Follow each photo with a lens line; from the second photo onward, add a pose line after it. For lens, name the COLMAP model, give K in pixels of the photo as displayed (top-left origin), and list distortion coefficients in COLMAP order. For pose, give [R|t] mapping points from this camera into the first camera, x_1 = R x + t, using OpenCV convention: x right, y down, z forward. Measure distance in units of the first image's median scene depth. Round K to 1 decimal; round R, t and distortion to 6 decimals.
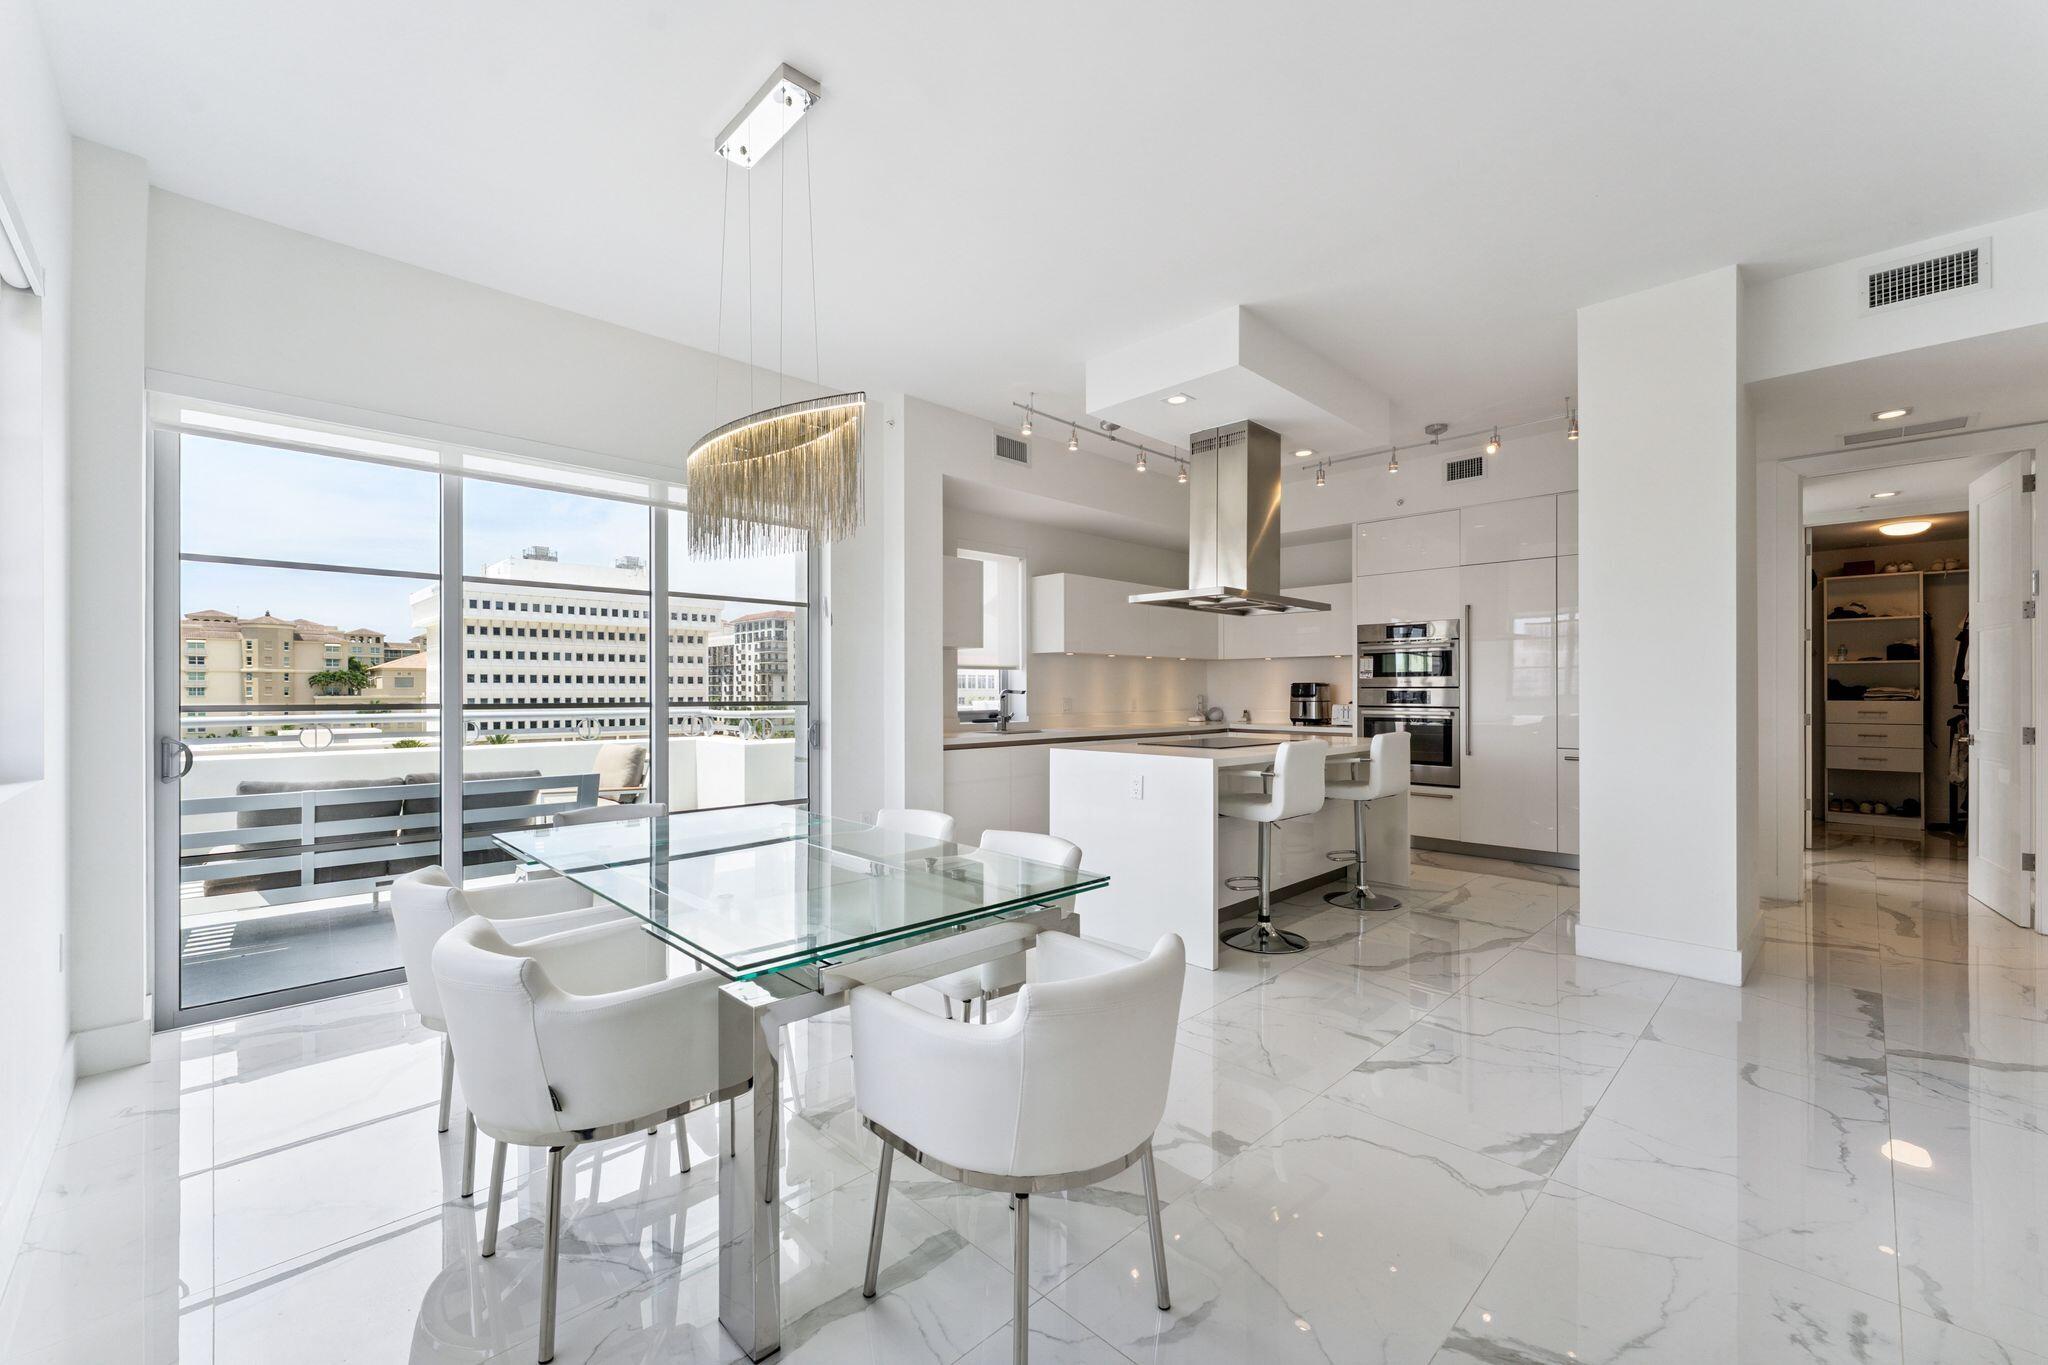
lens RADIAL K [[829.8, 0, 1038.6], [0, 829.8, 693.6], [0, 0, 1]] dist [-0.000982, 0.000009]
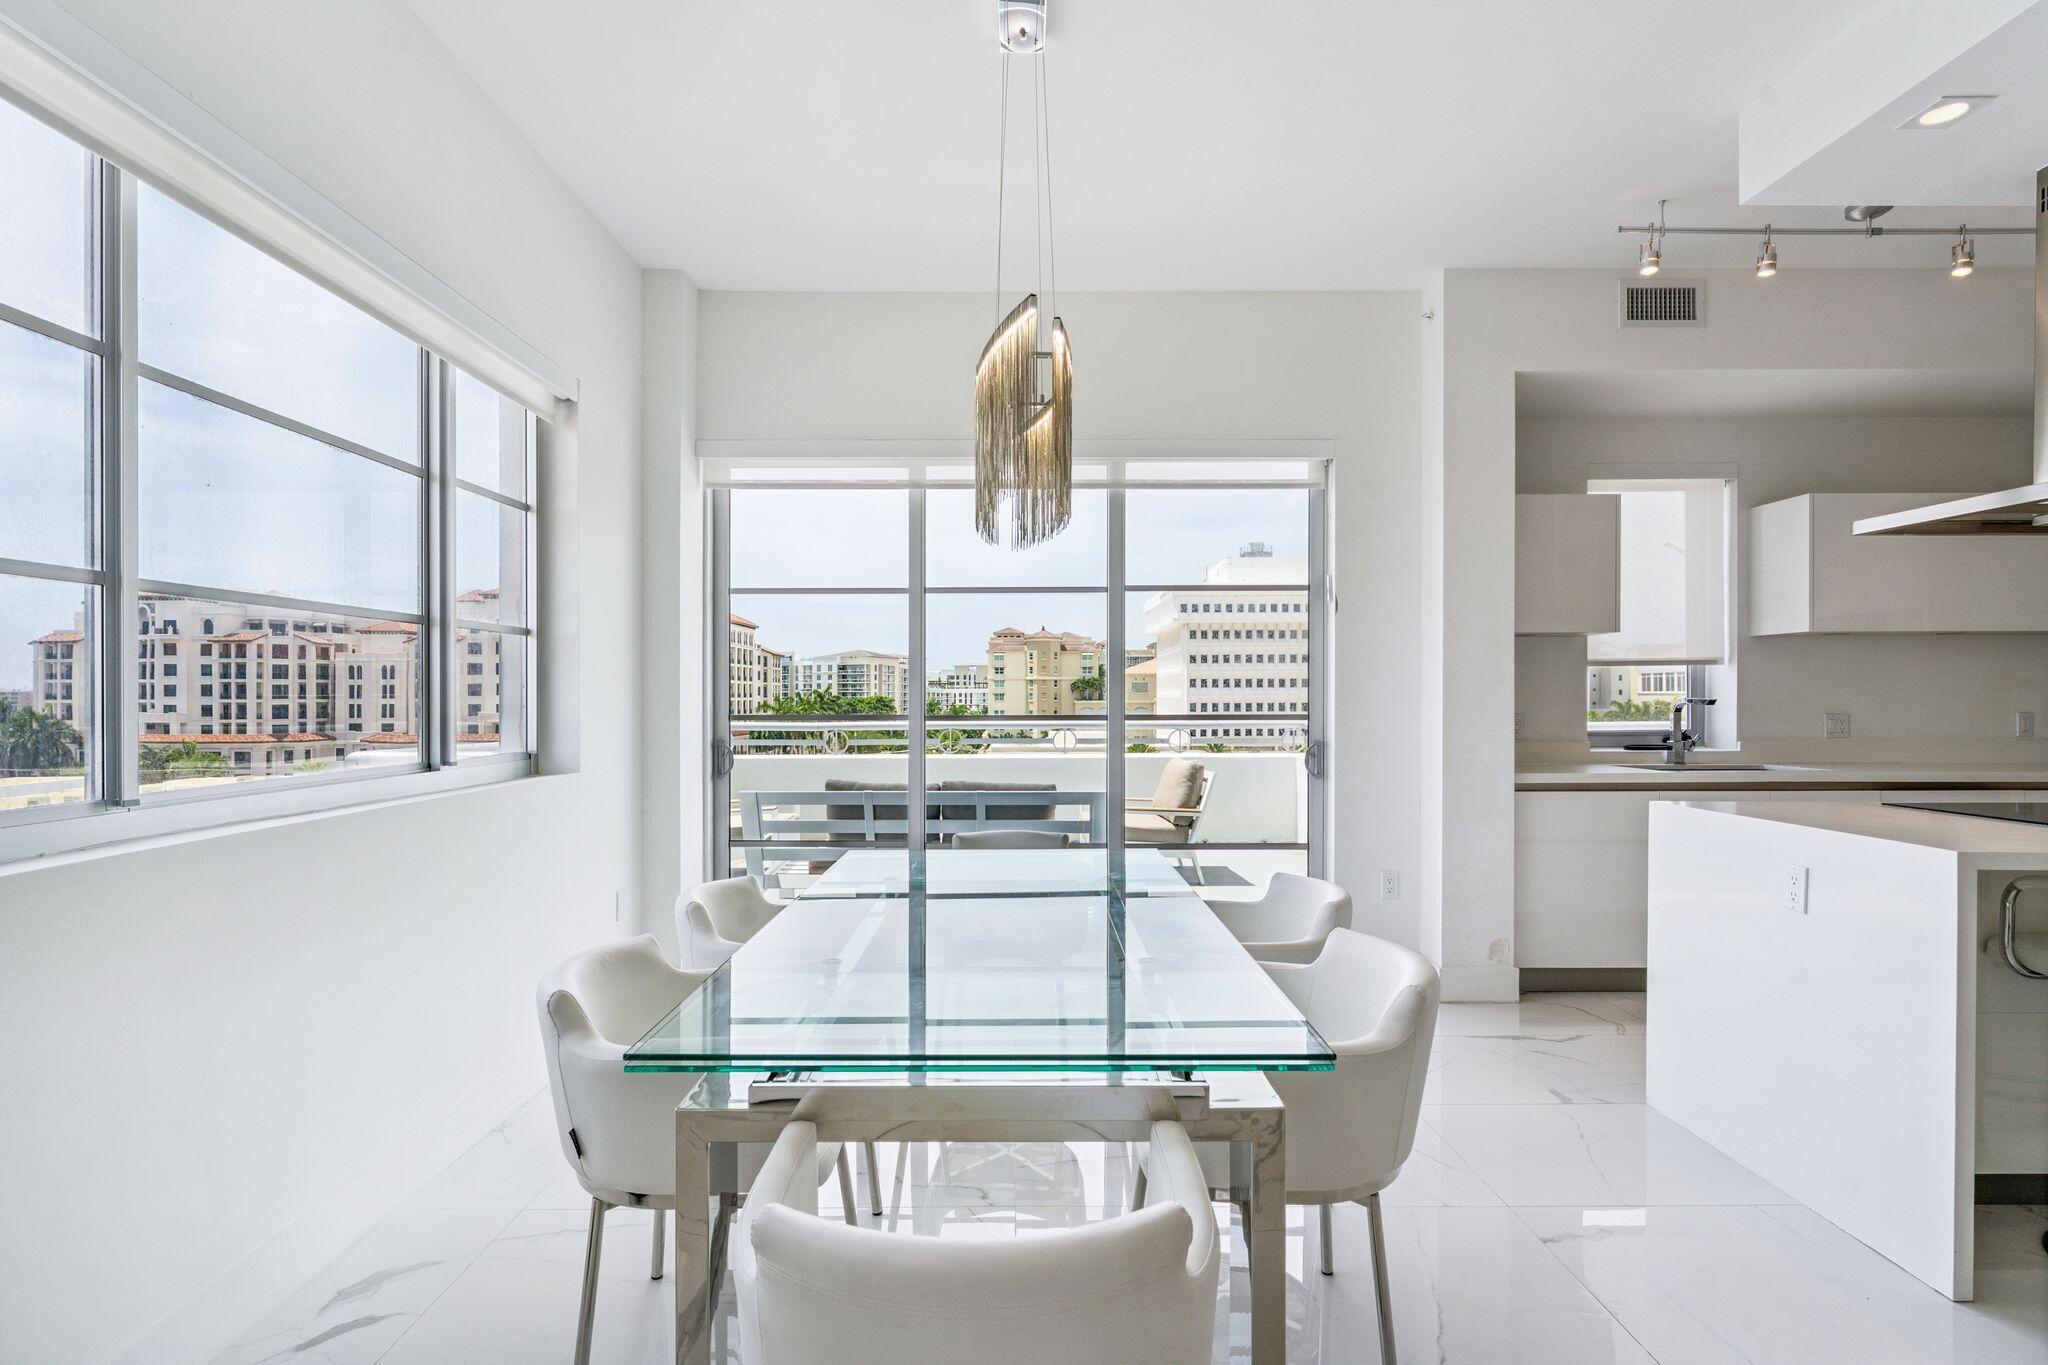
lens RADIAL K [[997.7, 0, 1015.6], [0, 997.7, 702.8], [0, 0, 1]] dist [-0.000716, 0.000402]
pose [[0.705242, 0.002942, -0.708960, 0.150278], [0.000238, 0.999990, 0.004386, -0.005048], [0.708966, -0.003262, 0.705235, 0.142560]]
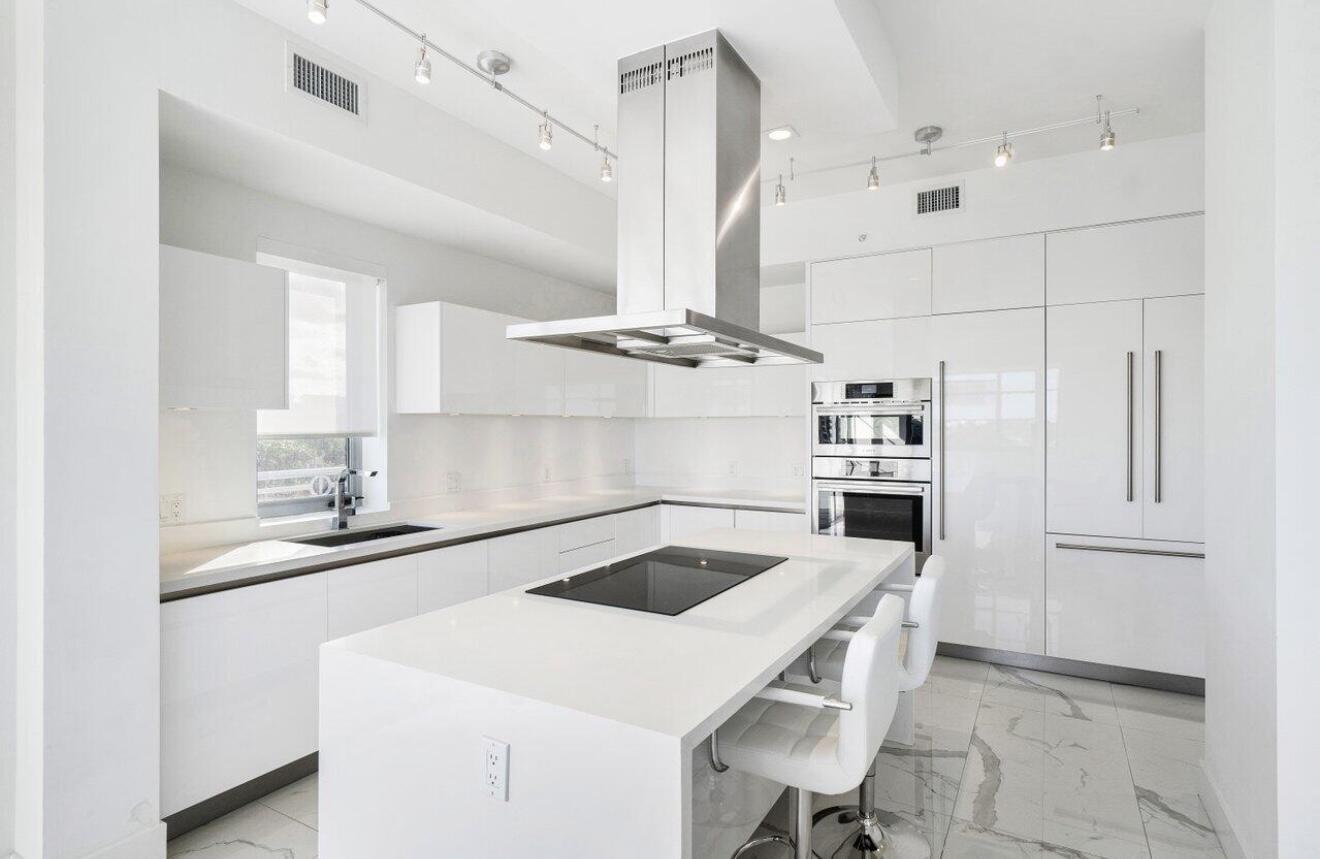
lens RADIAL K [[671.4, 0, 673.7], [0, 671.4, 429.2], [0, 0, 1]] dist [-0.002248, -0.000046]
pose [[0.963824, -0.000172, 0.266538, 0.079449], [0.000246, 1.000000, -0.000245, -0.041007], [-0.266538, 0.000301, 0.963824, 0.449165]]
